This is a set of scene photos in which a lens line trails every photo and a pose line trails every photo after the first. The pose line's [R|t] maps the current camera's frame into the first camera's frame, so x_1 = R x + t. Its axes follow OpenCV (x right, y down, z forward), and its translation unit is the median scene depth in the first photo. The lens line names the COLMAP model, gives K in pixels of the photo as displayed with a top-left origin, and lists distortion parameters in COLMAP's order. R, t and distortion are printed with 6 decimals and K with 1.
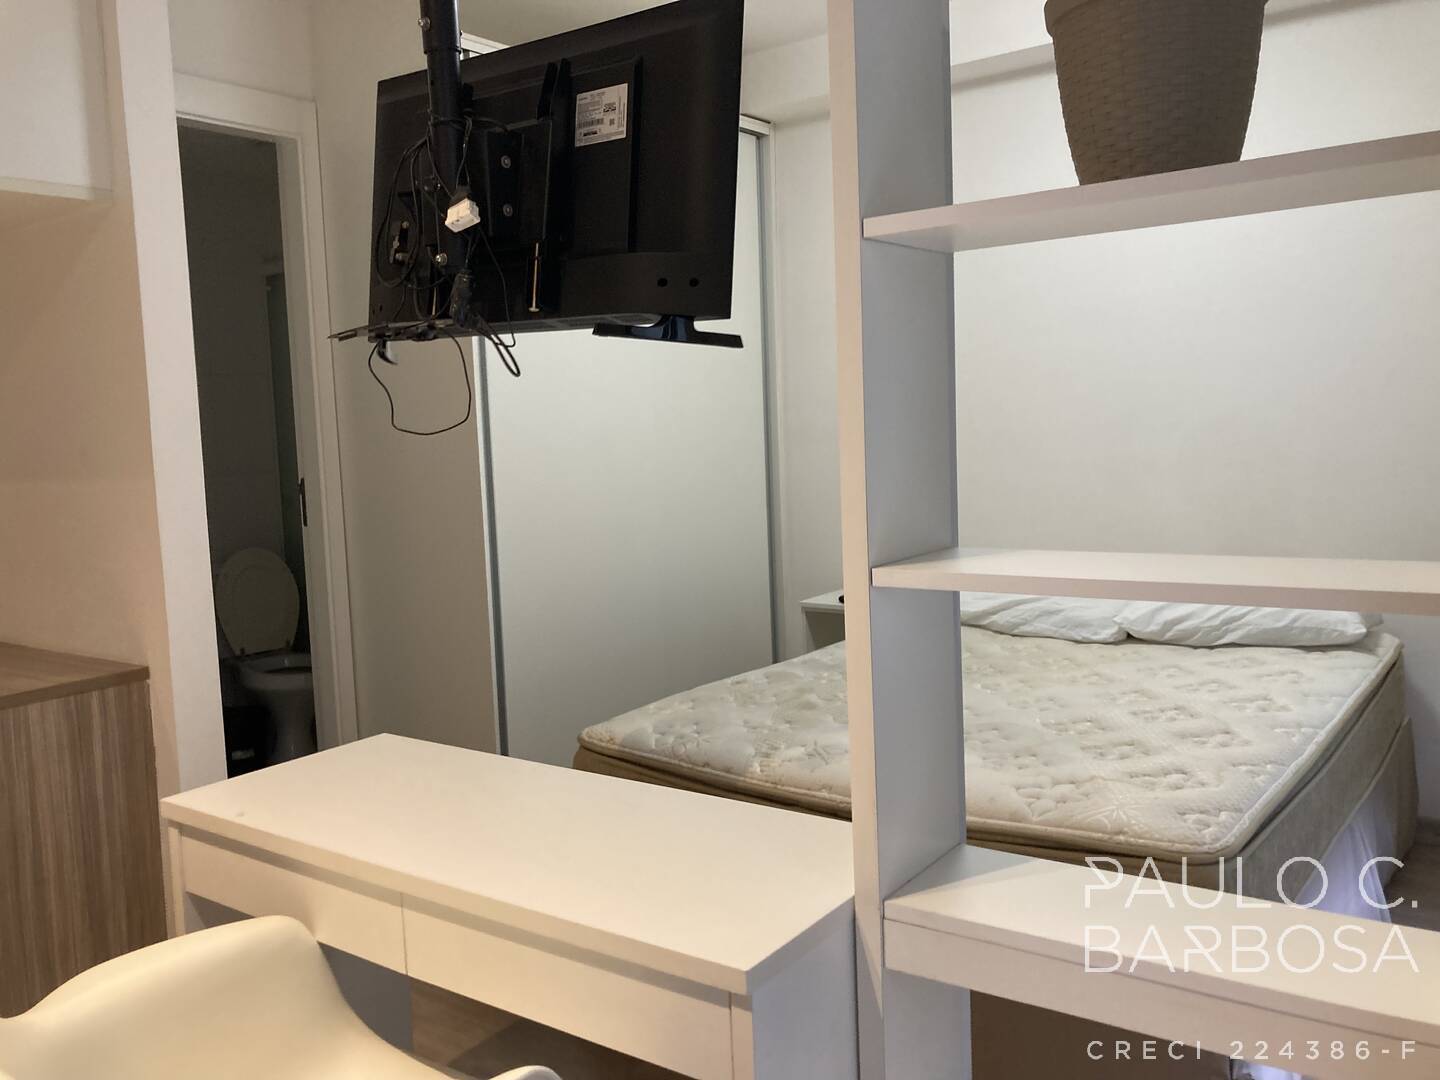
lens RADIAL K [[1194.4, 0, 718.9], [0, 1194.4, 548.5], [0, 0, 1]] dist [0.043576, 0.005797]
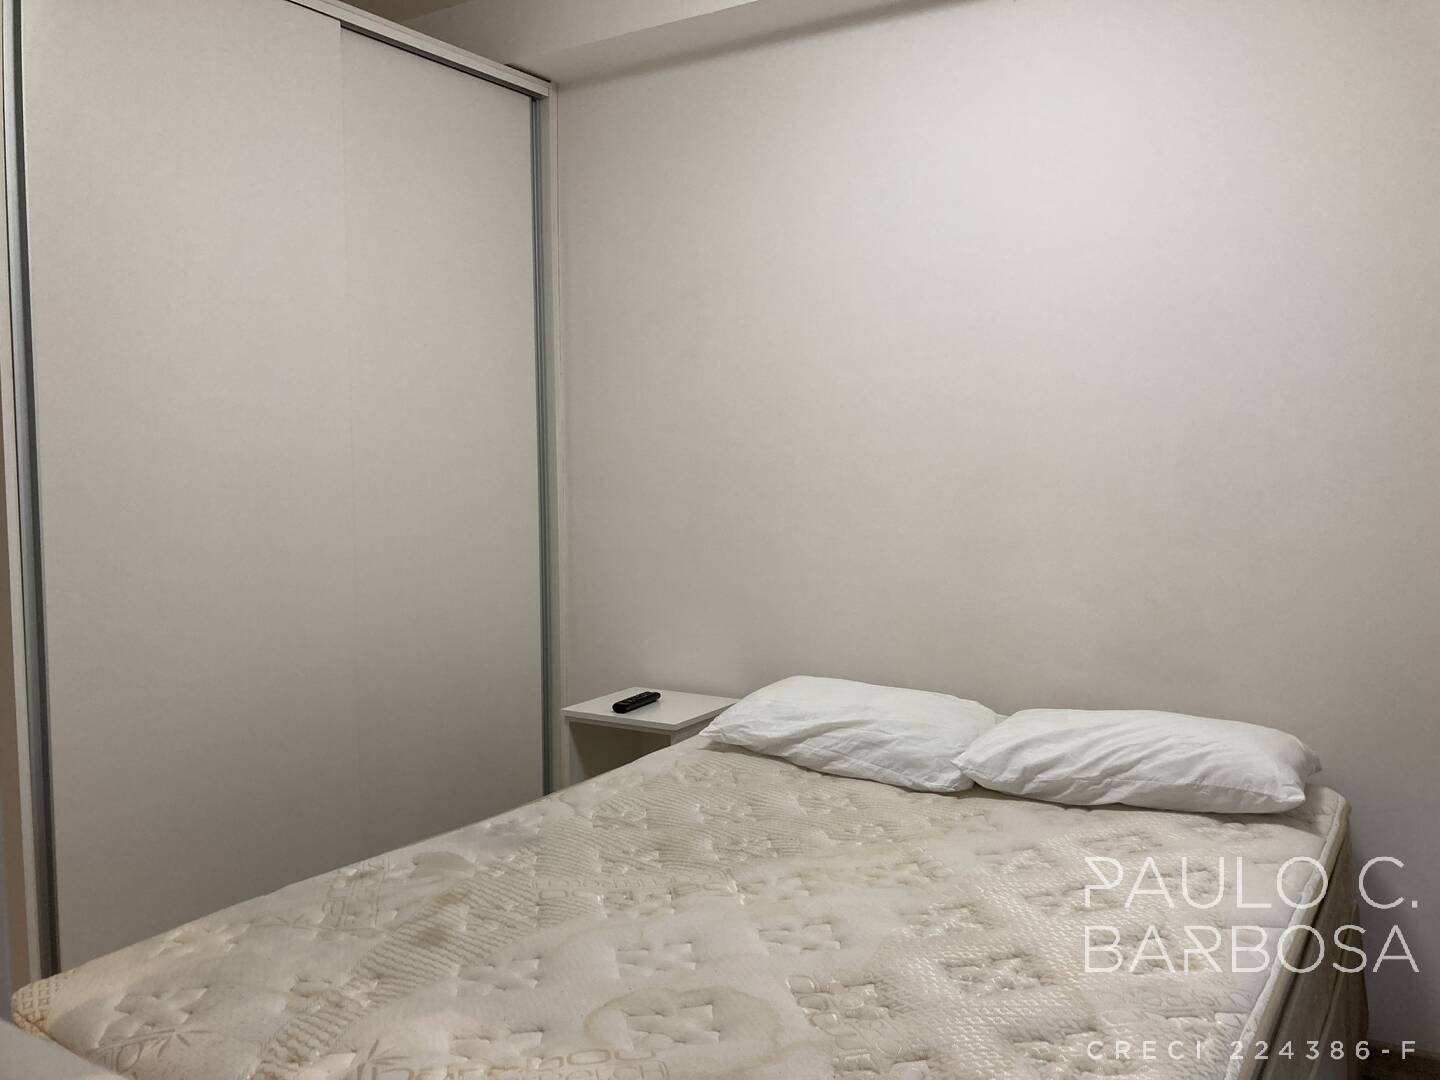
lens RADIAL K [[1194.4, 0, 721.9], [0, 1194.4, 529.2], [0, 0, 1]] dist [0.043576, 0.005797]
pose [[0.997625, 0.025345, 0.064046, 0.147504], [-0.022141, 0.998491, -0.050249, -0.039025], [-0.065223, 0.048711, 0.996681, 0.309160]]
